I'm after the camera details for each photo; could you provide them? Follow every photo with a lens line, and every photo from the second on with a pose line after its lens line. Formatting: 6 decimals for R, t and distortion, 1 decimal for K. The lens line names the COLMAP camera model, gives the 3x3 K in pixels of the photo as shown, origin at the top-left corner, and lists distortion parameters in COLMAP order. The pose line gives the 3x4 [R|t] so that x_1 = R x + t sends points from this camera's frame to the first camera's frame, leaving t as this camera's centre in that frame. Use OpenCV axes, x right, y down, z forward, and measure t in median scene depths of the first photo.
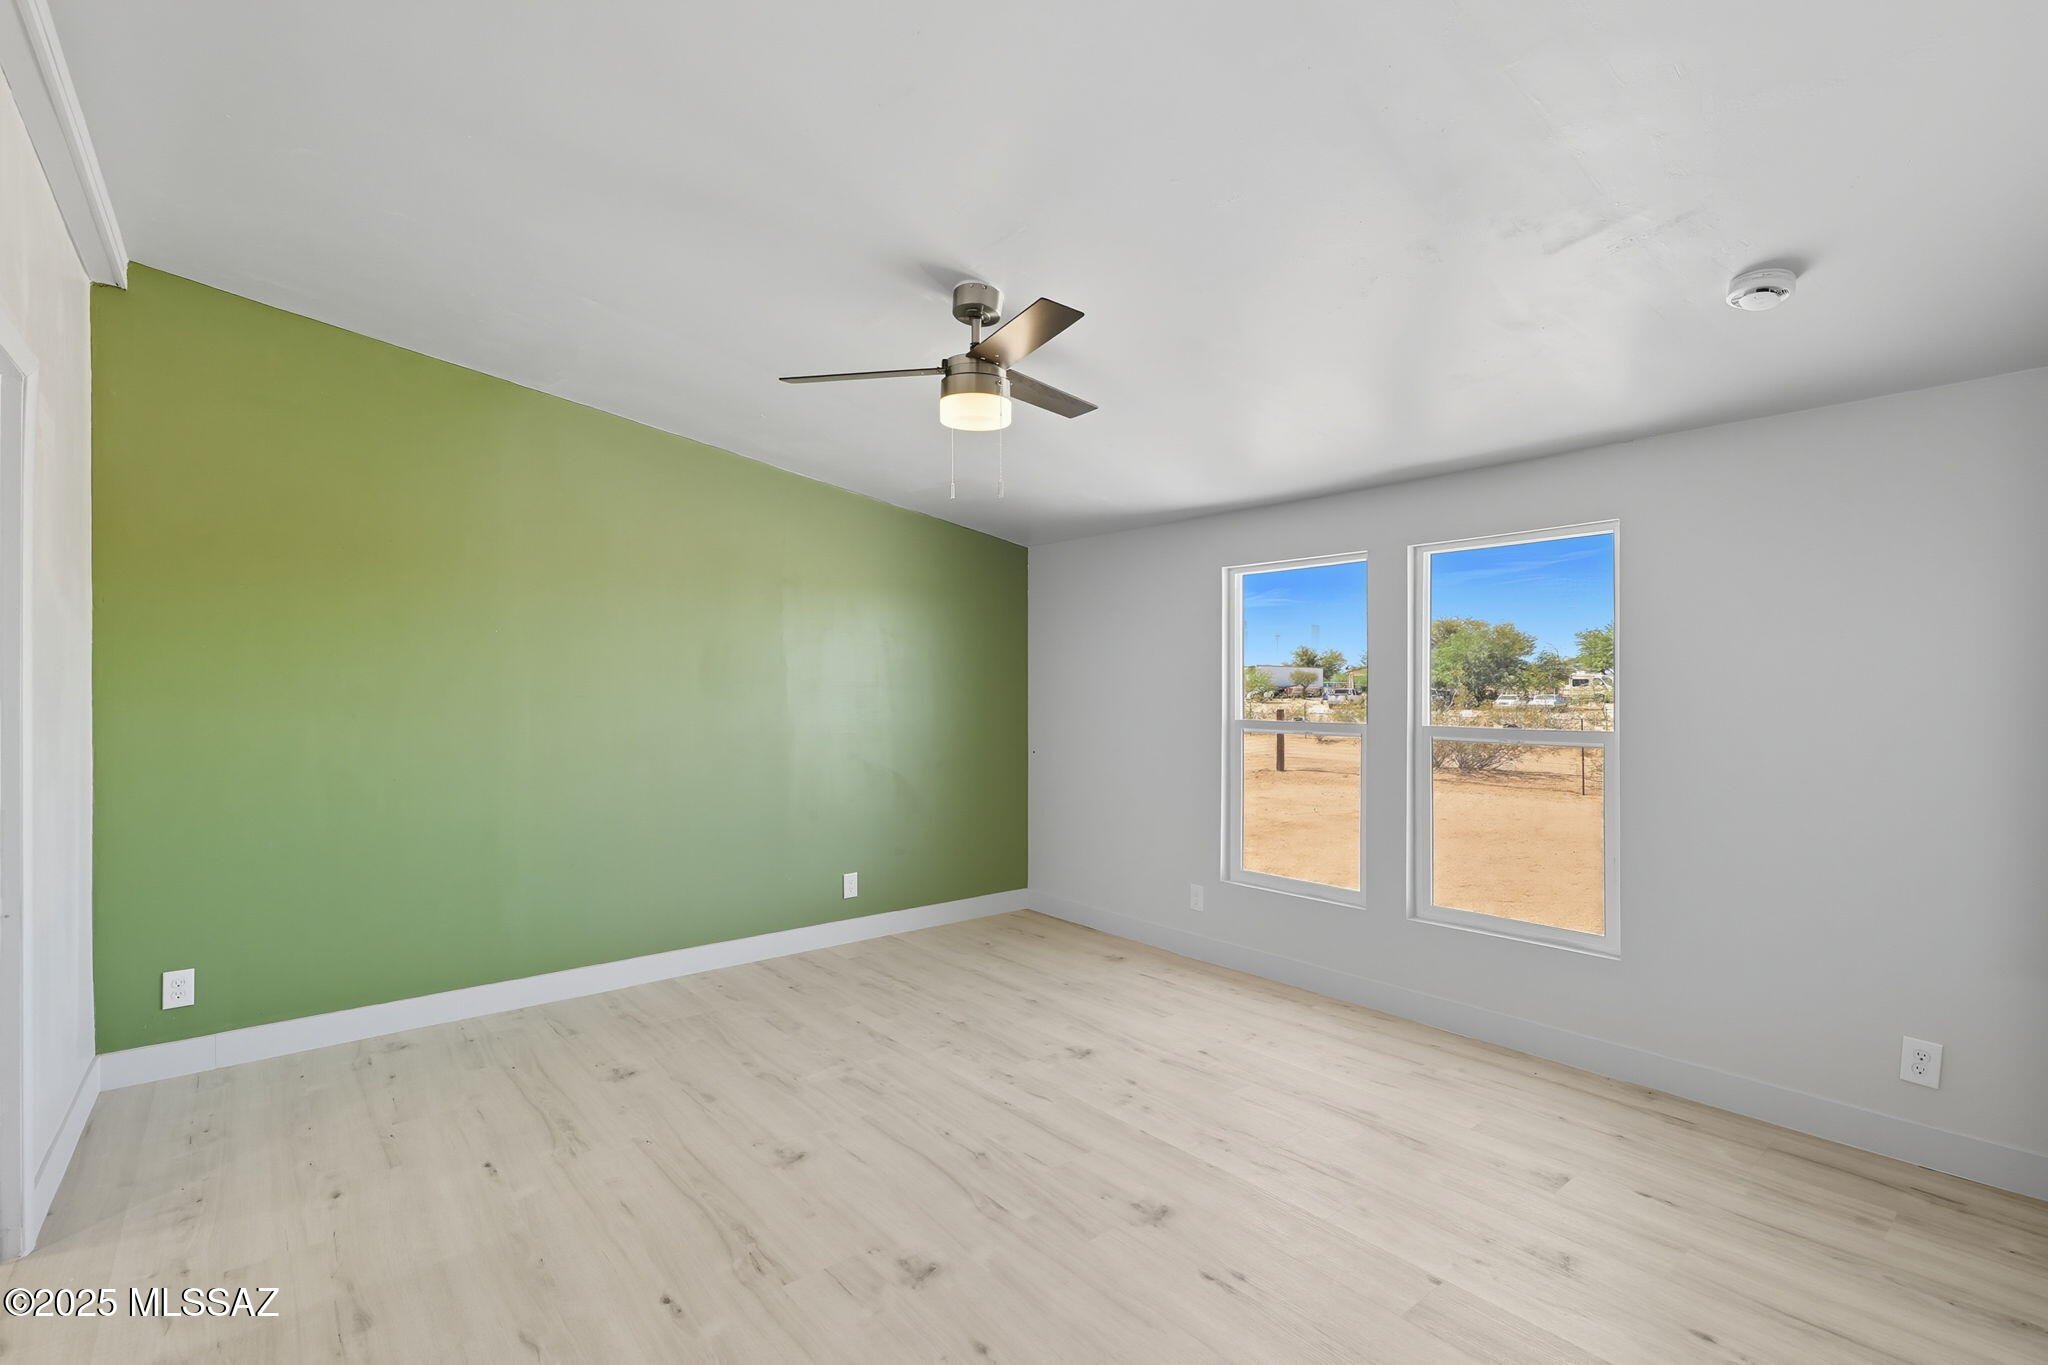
lens RADIAL K [[932.3, 0, 1013.9], [0, 932.3, 686.2], [0, 0, 1]] dist [-0.002601, -0.000477]
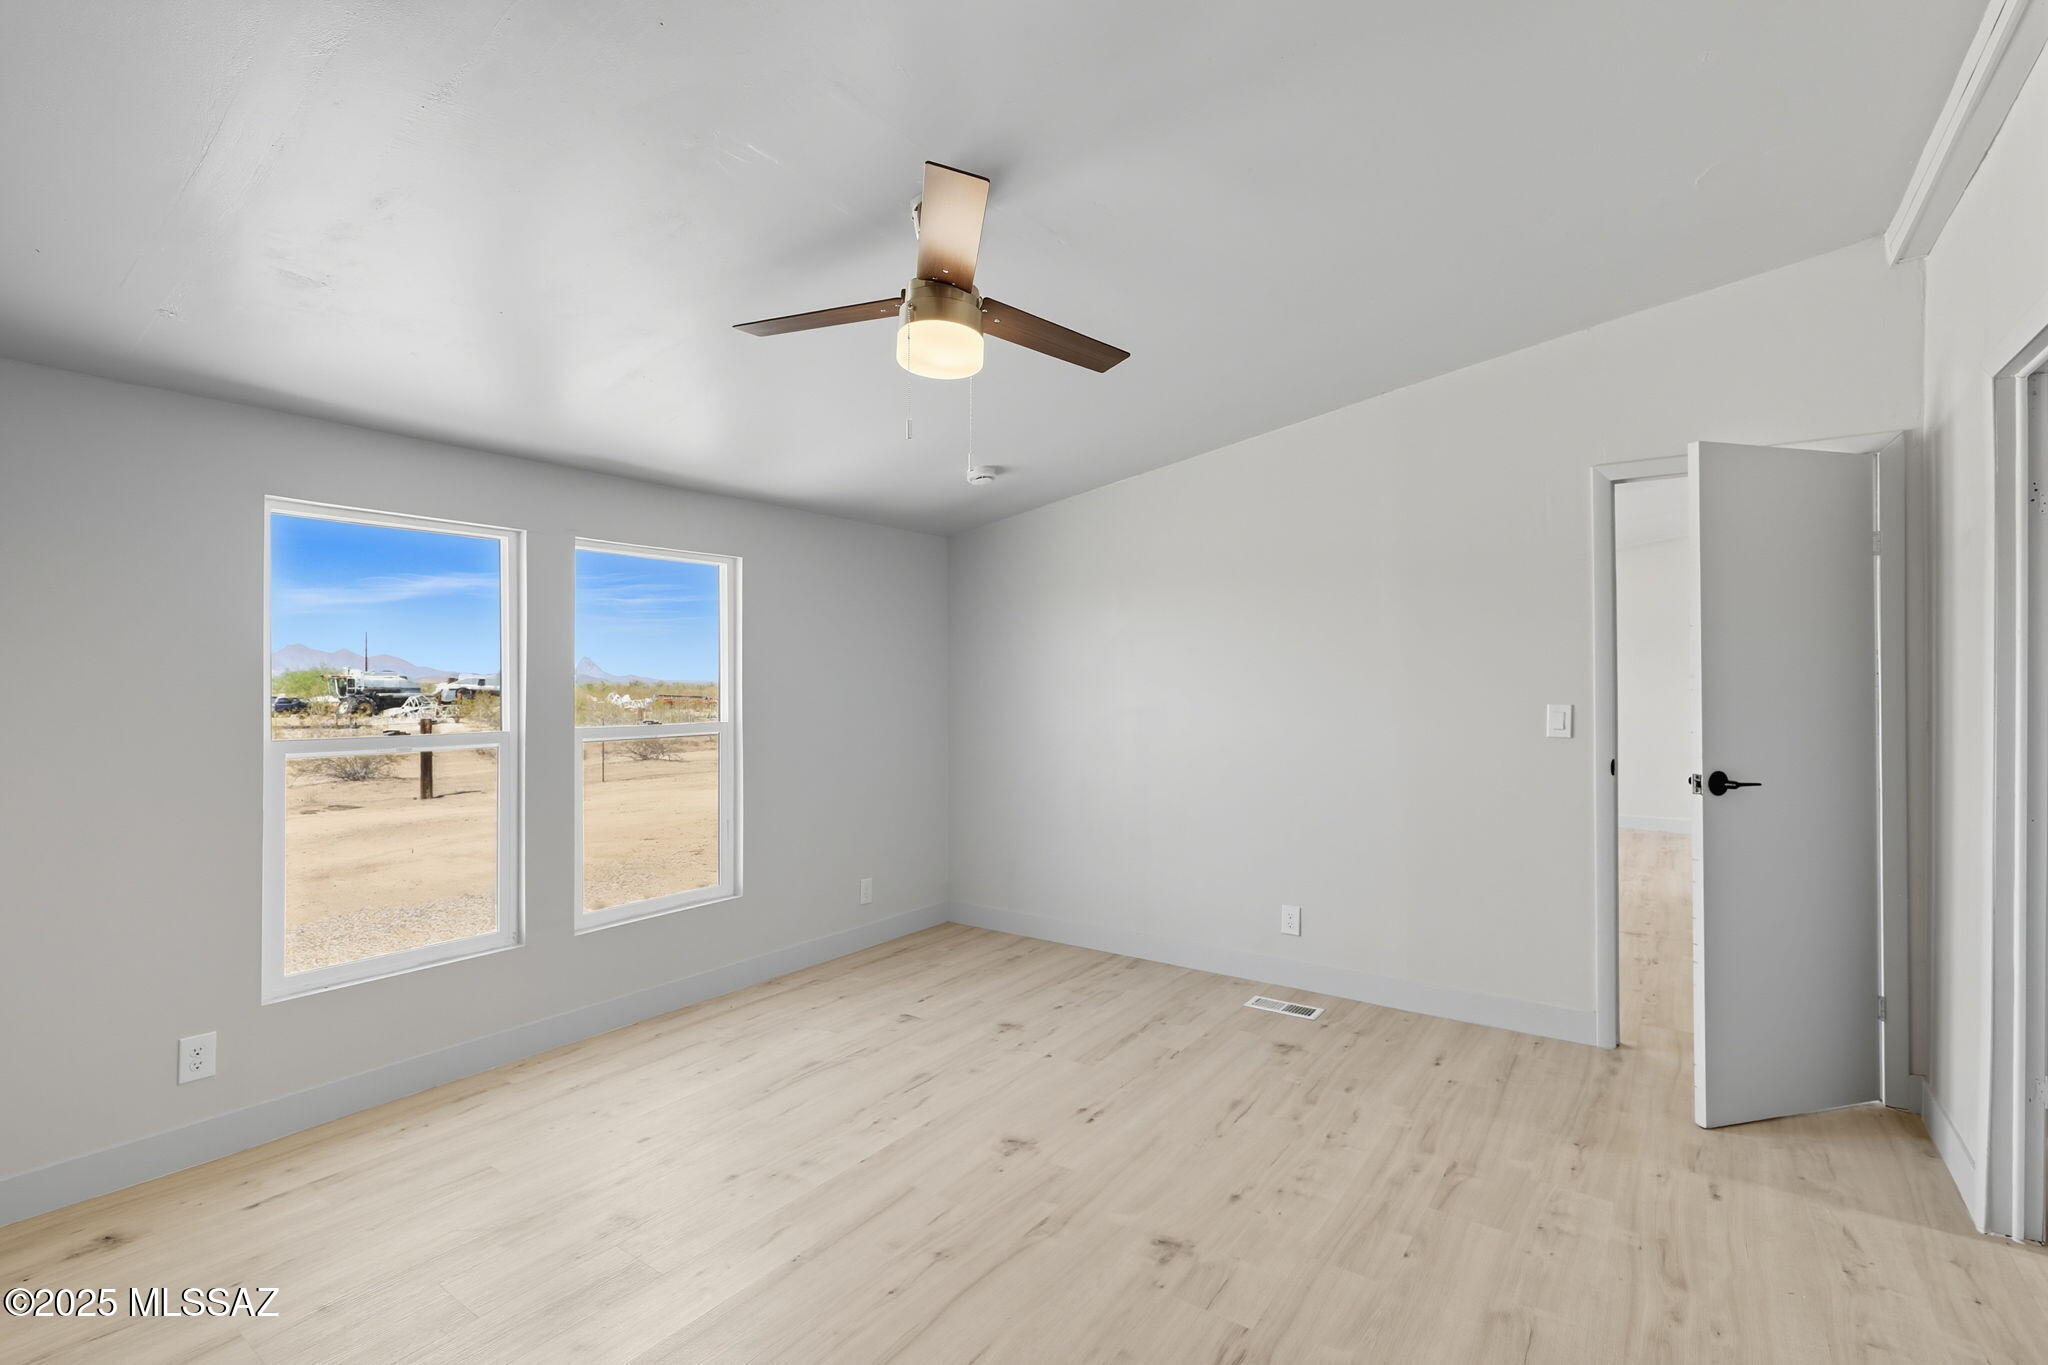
lens RADIAL K [[932.3, 0, 1034.0], [0, 932.3, 684.8], [0, 0, 1]] dist [-0.002601, -0.000477]
pose [[-0.269907, 0.000196, 0.962886, -0.701931], [0.003296, 0.999994, 0.000720, -0.000221], [-0.962881, 0.003368, -0.269906, 0.942379]]
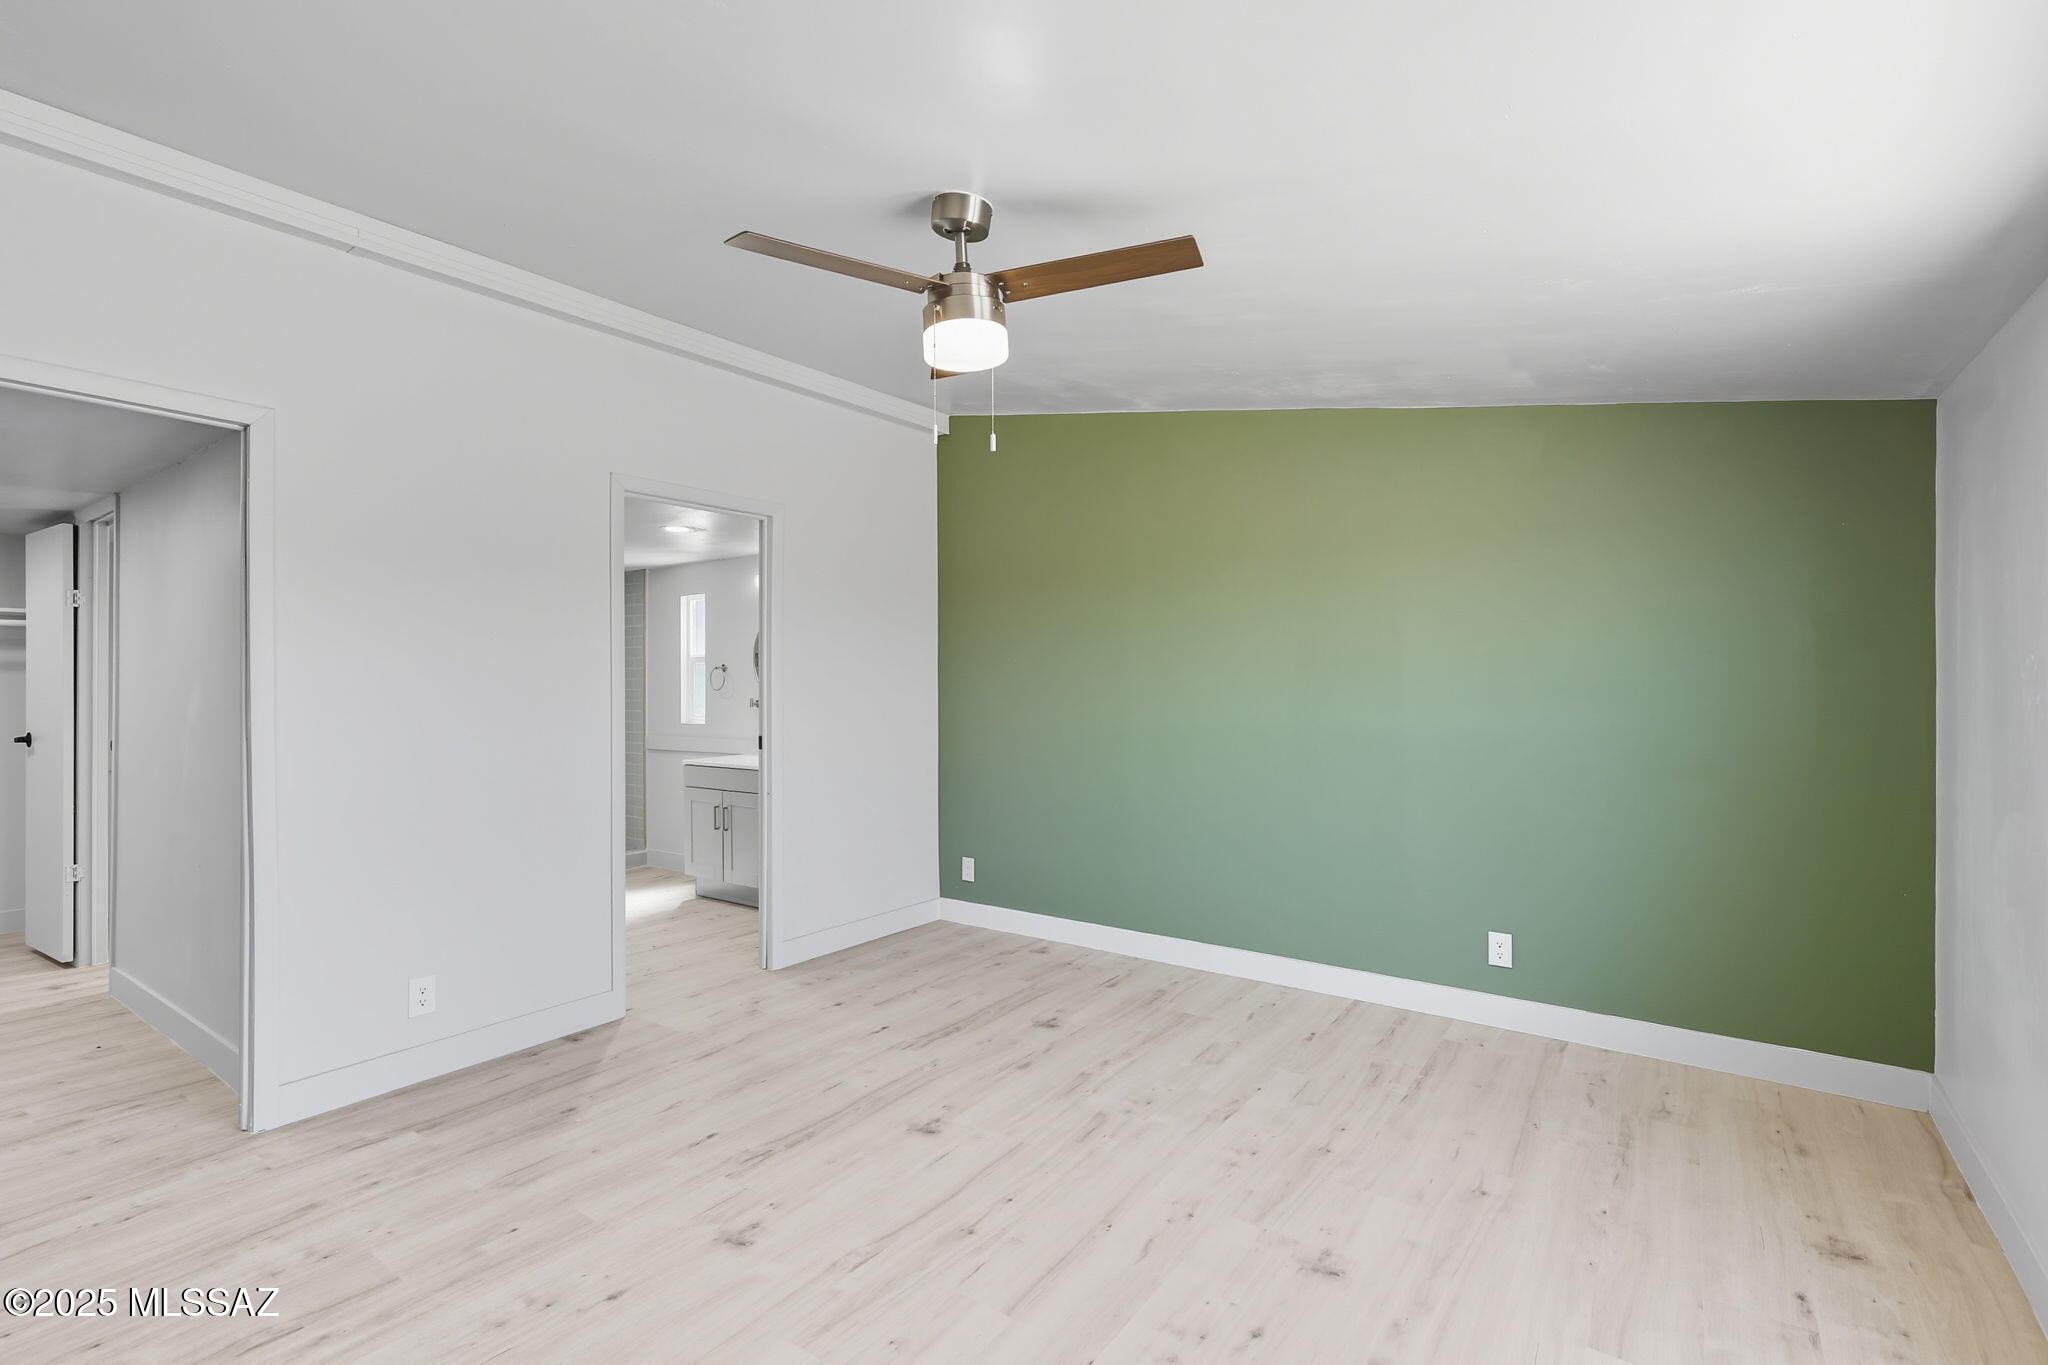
lens RADIAL K [[932.3, 0, 1026.3], [0, 932.3, 678.5], [0, 0, 1]] dist [-0.002601, -0.000477]
pose [[0.264744, 0.000079, -0.964319, 0.648290], [-0.001250, 0.999999, -0.000261, 0.005086], [0.964318, 0.001274, 0.264744, 0.683689]]
